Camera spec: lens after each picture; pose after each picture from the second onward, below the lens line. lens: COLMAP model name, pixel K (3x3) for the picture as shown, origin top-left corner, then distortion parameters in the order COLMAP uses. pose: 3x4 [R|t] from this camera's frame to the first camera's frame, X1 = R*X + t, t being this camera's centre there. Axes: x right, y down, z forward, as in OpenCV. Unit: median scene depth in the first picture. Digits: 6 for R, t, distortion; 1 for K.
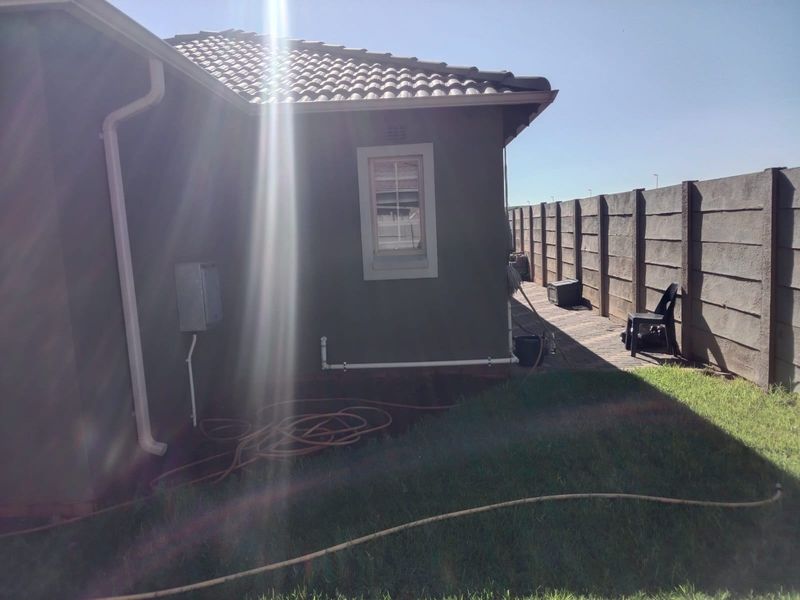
lens RADIAL K [[590.1, 0, 397.8], [0, 590.1, 296.1], [0, 0, 1]] dist [0.019230, -0.033164]
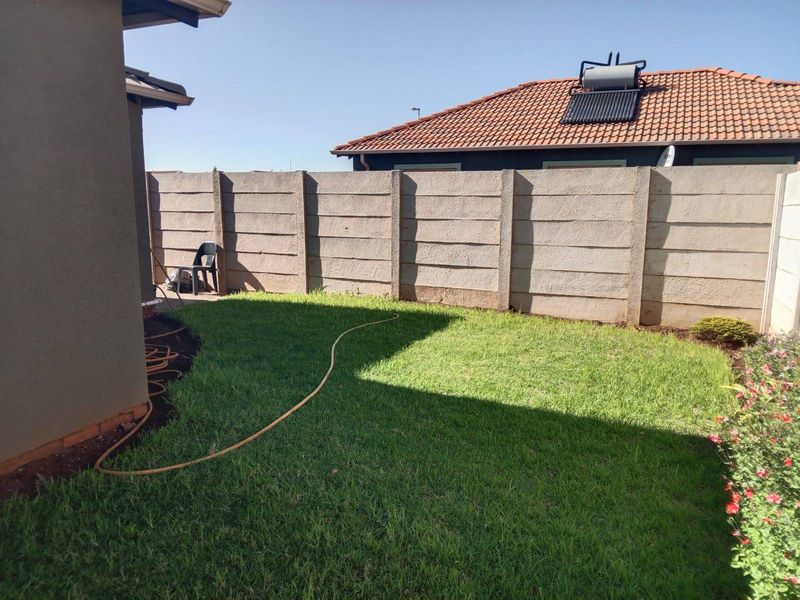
lens RADIAL K [[590.1, 0, 399.7], [0, 590.1, 307.8], [0, 0, 1]] dist [0.019230, -0.033164]
pose [[0.387031, -0.117522, 0.914547, -0.682635], [0.079283, 0.992413, 0.093976, 0.038985], [-0.918652, 0.036137, 0.393412, 0.020425]]
